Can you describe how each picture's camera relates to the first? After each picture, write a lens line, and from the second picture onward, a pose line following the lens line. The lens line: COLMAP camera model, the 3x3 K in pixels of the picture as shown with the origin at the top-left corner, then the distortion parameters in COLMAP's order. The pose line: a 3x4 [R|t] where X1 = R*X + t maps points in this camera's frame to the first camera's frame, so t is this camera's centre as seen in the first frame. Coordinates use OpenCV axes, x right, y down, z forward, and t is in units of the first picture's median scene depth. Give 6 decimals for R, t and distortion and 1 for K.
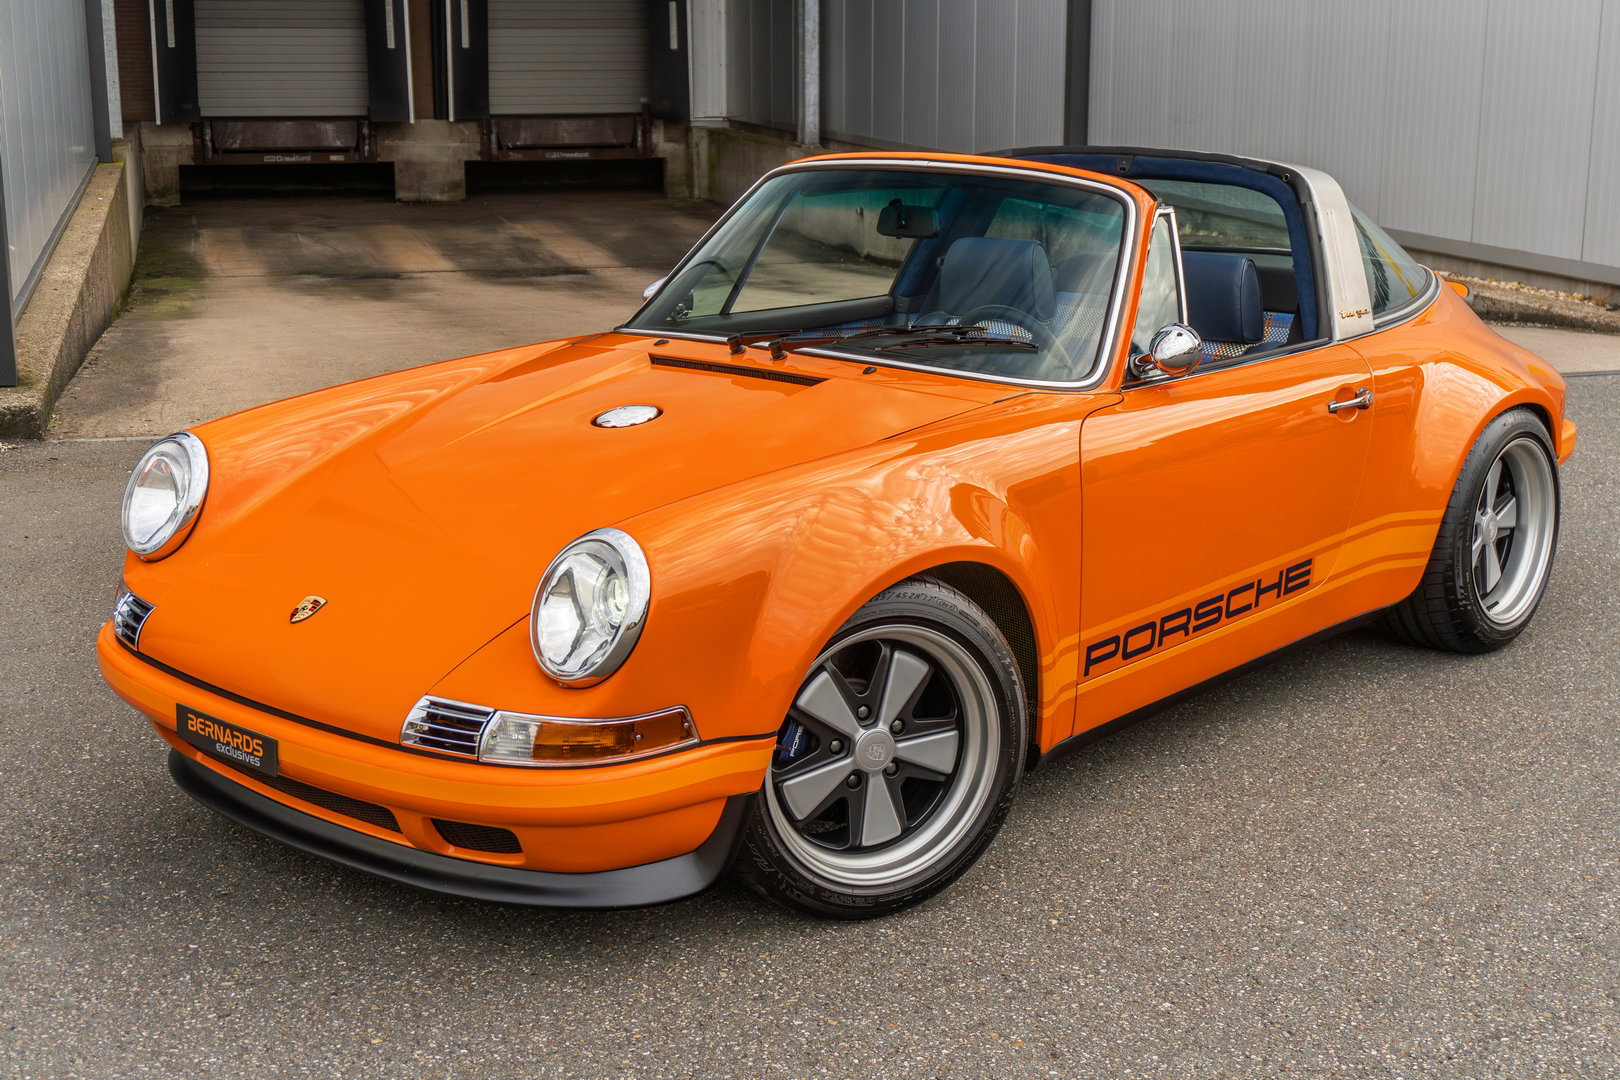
lens RADIAL K [[2238.2, 0, 836.6], [0, 2238.2, 506.3], [0, 0, 1]] dist [0.007517, 0.000000]
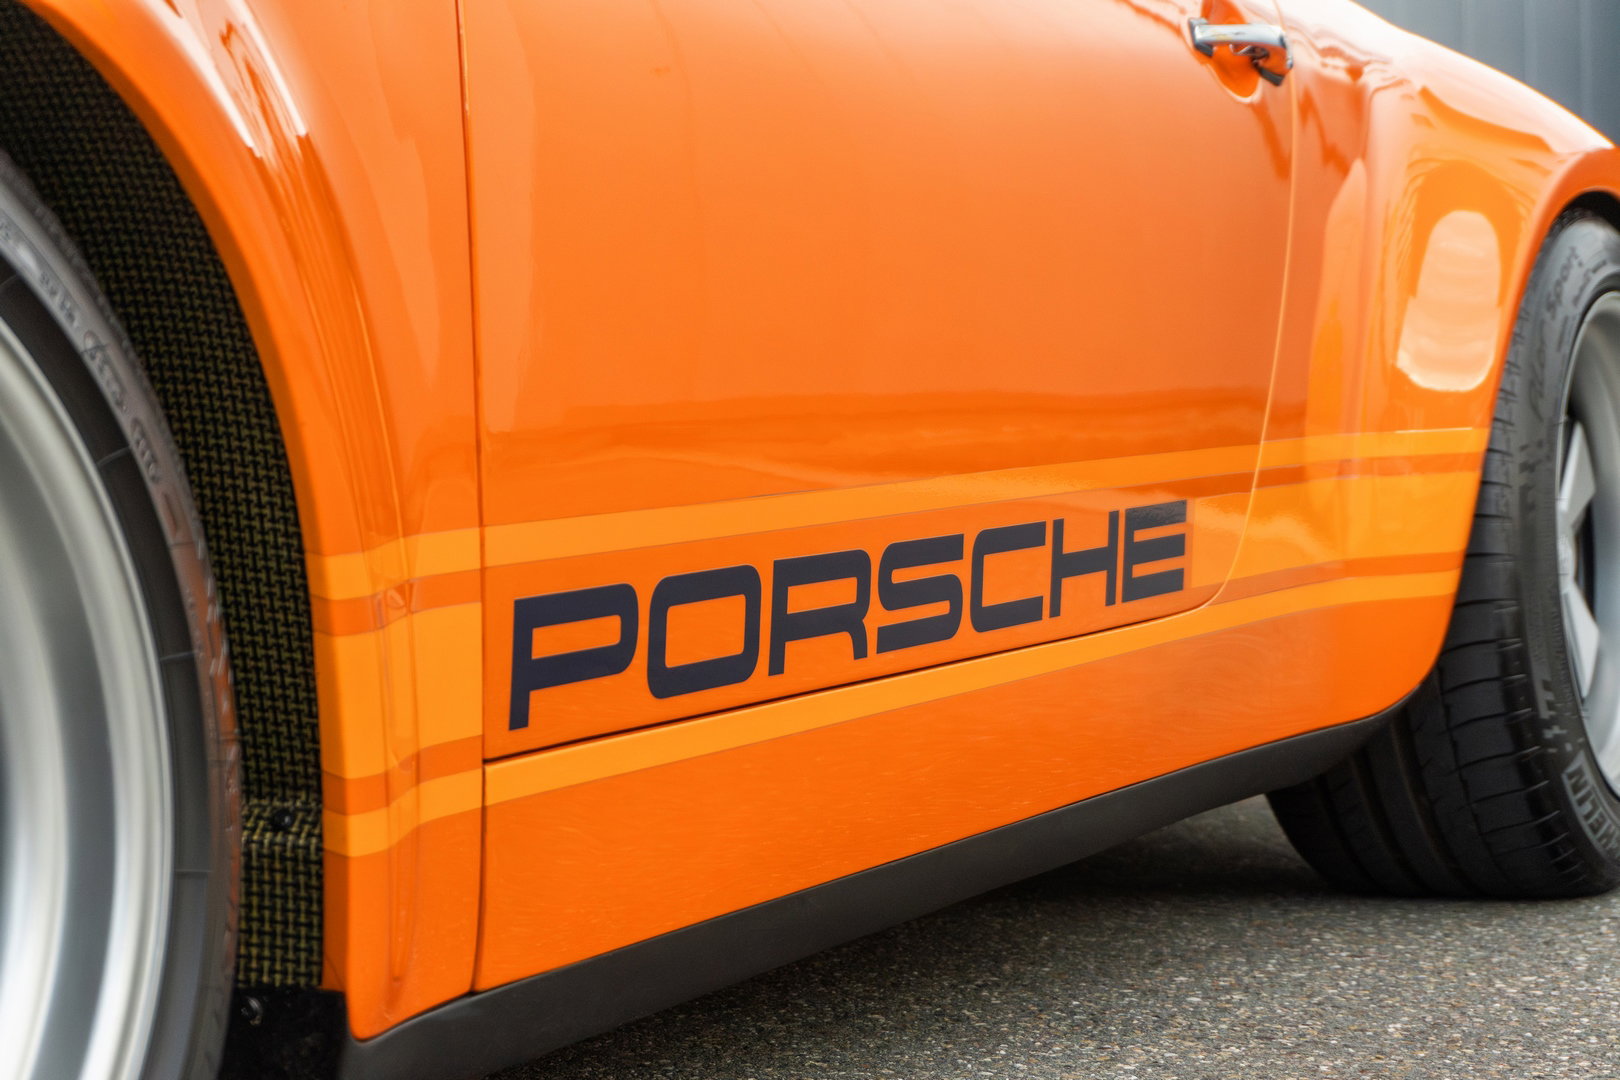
lens RADIAL K [[3463.9, 0, 809.5], [0, 3463.9, 539.9], [0, 0, 1]] dist [0.077048, 0.000000]
pose [[0.971390, -0.038760, 0.234306, 0.052882], [0.081176, 0.981358, -0.174201, 0.119485], [-0.223186, 0.188237, 0.956428, 0.606910]]
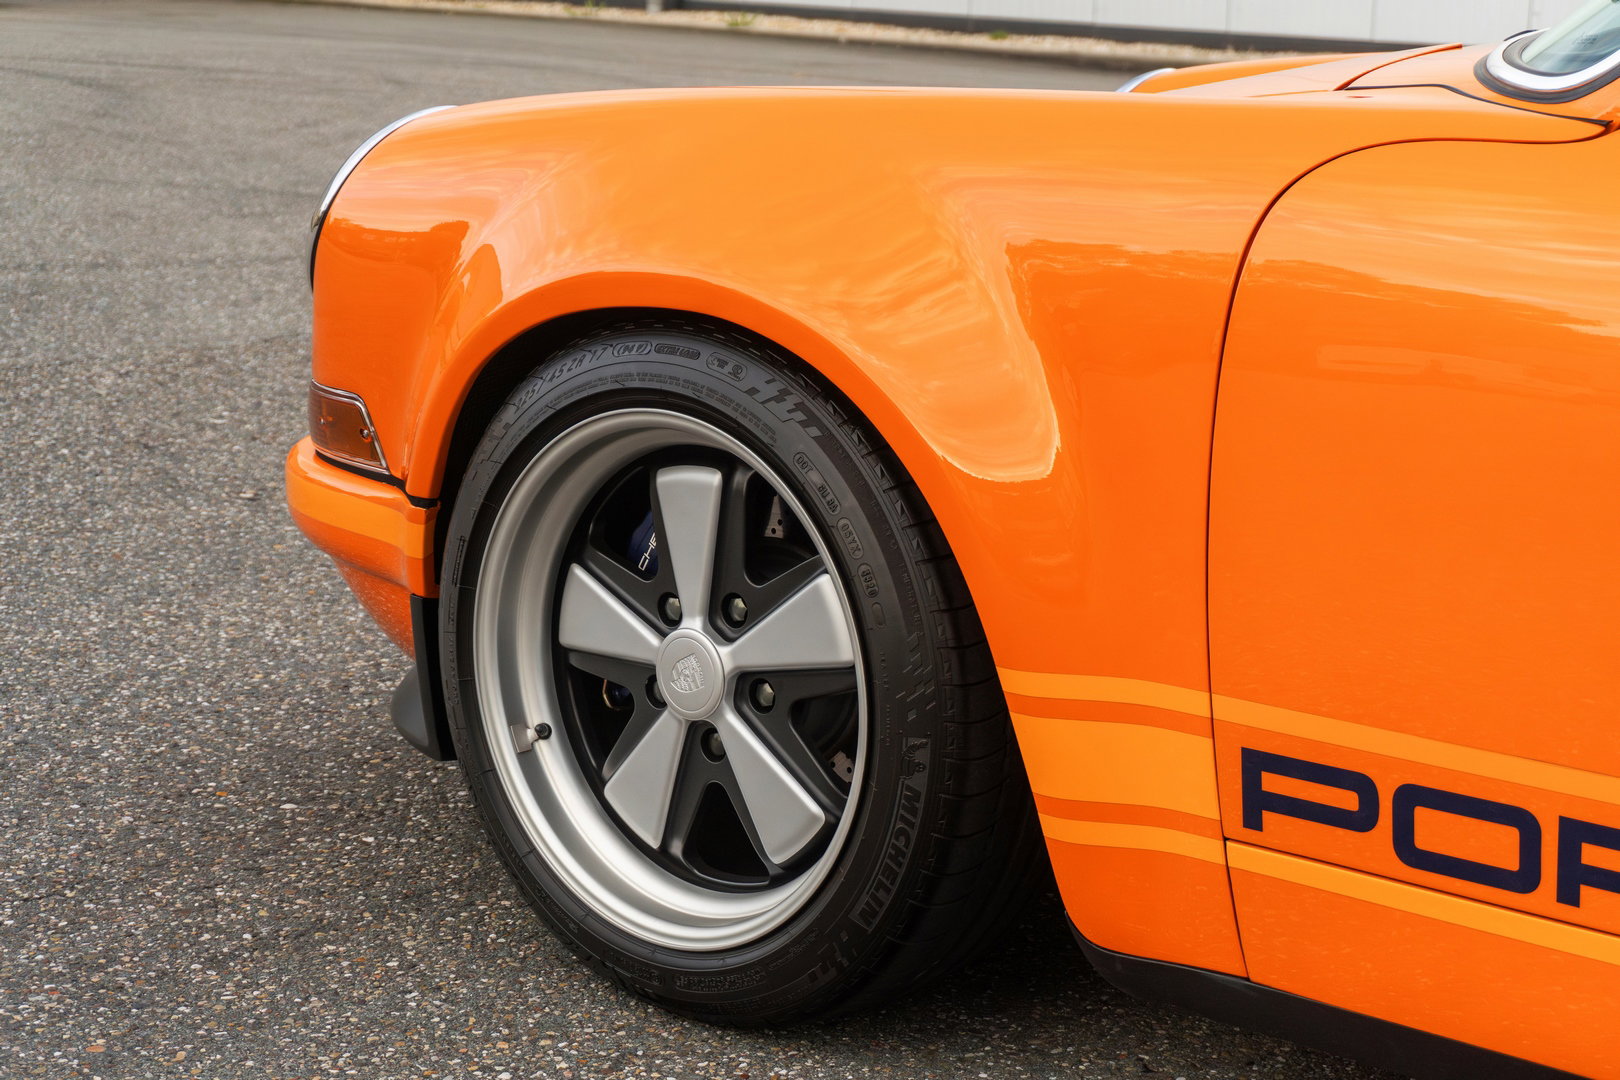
lens RADIAL K [[2974.0, 0, 812.3], [0, 2974.0, 545.2], [0, 0, 1]] dist [-0.019452, 0.000000]
pose [[-0.015090, 0.205312, -0.978580, 0.571957], [-0.237895, 0.949851, 0.202953, -0.051773], [0.971174, 0.235862, 0.034509, 0.868270]]
